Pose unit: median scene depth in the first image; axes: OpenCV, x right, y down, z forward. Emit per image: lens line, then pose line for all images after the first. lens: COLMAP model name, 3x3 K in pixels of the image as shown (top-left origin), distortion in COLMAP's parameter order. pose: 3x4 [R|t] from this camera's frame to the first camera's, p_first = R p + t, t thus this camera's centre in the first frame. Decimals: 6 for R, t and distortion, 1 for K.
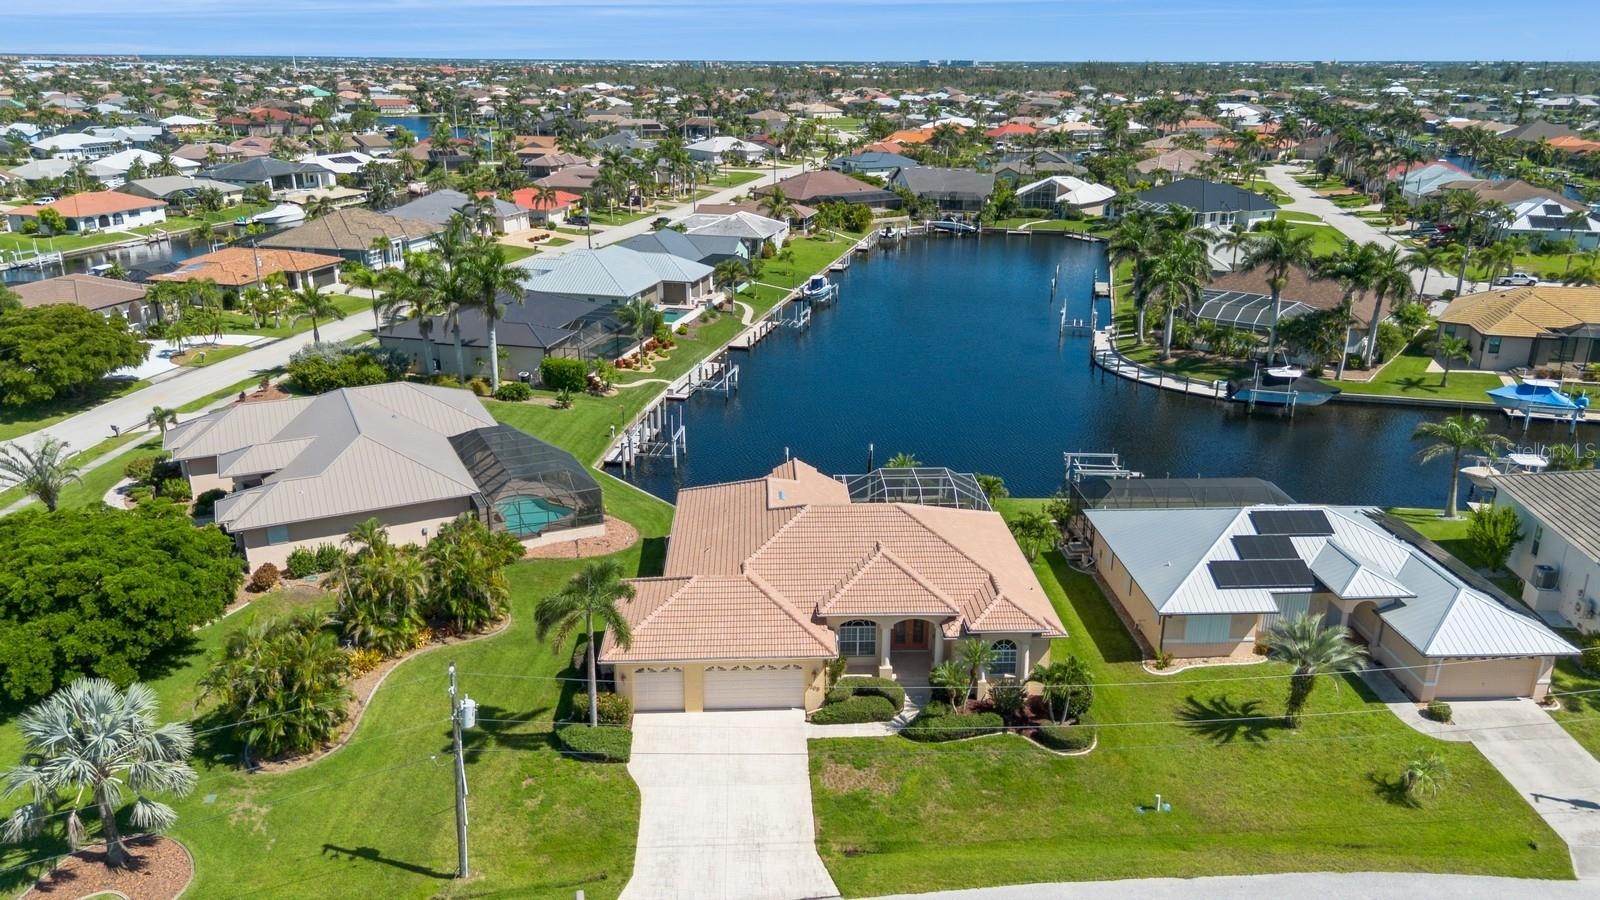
lens RADIAL K [[1134.6, 0, 806.5], [0, 1134.6, 455.8], [0, 0, 1]] dist [0.078021, -0.076328]
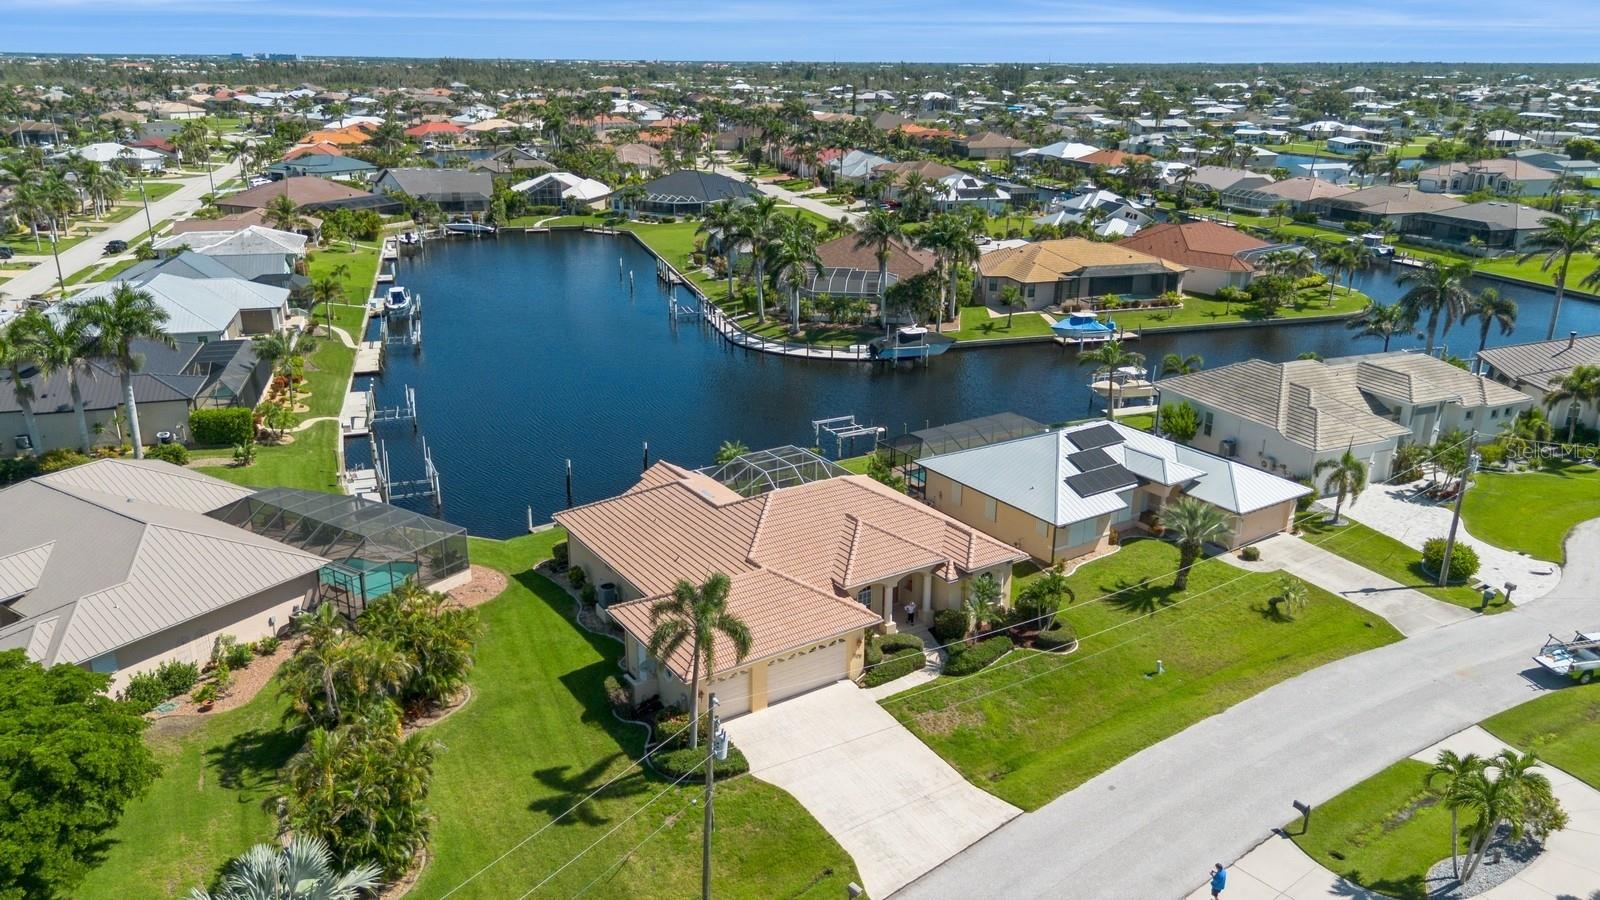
lens RADIAL K [[1134.6, 0, 806.5], [0, 1134.6, 455.8], [0, 0, 1]] dist [0.078021, -0.076328]
pose [[0.859129, -0.168073, 0.483372, -0.384453], [0.166769, 0.984920, 0.046057, -0.026512], [-0.483823, 0.041042, 0.874203, 0.069714]]
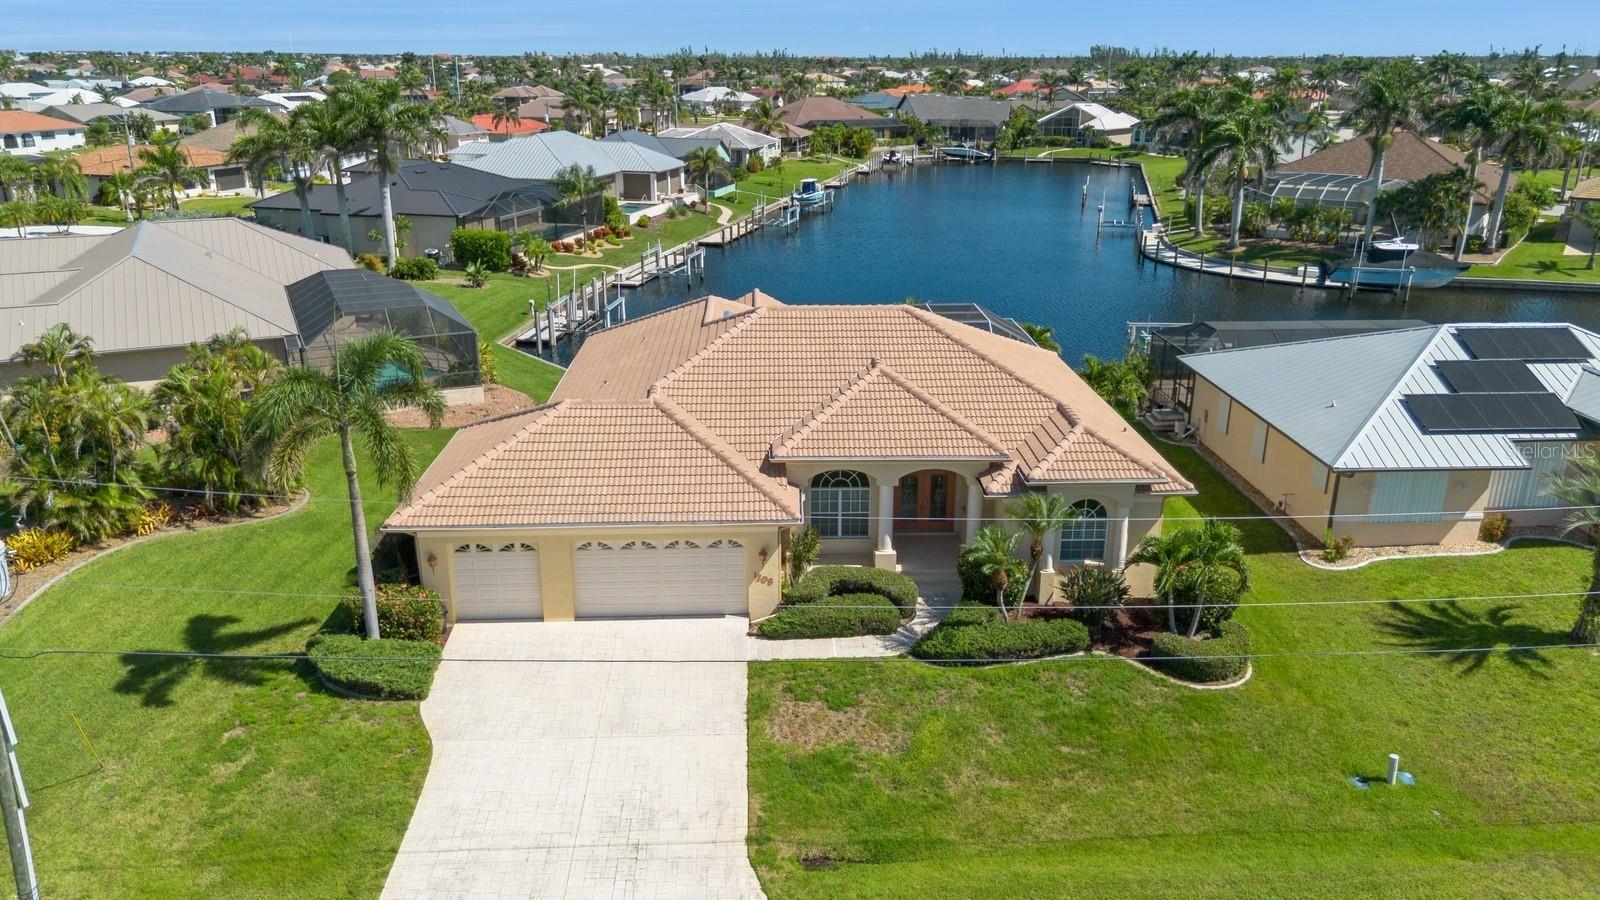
lens RADIAL K [[1134.6, 0, 806.5], [0, 1134.6, 455.8], [0, 0, 1]] dist [0.078021, -0.076328]
pose [[0.999993, 0.000090, -0.003704, 0.023394], [-0.000083, 0.999998, 0.001742, 0.104413], [0.003704, -0.001741, 0.999992, 0.310267]]
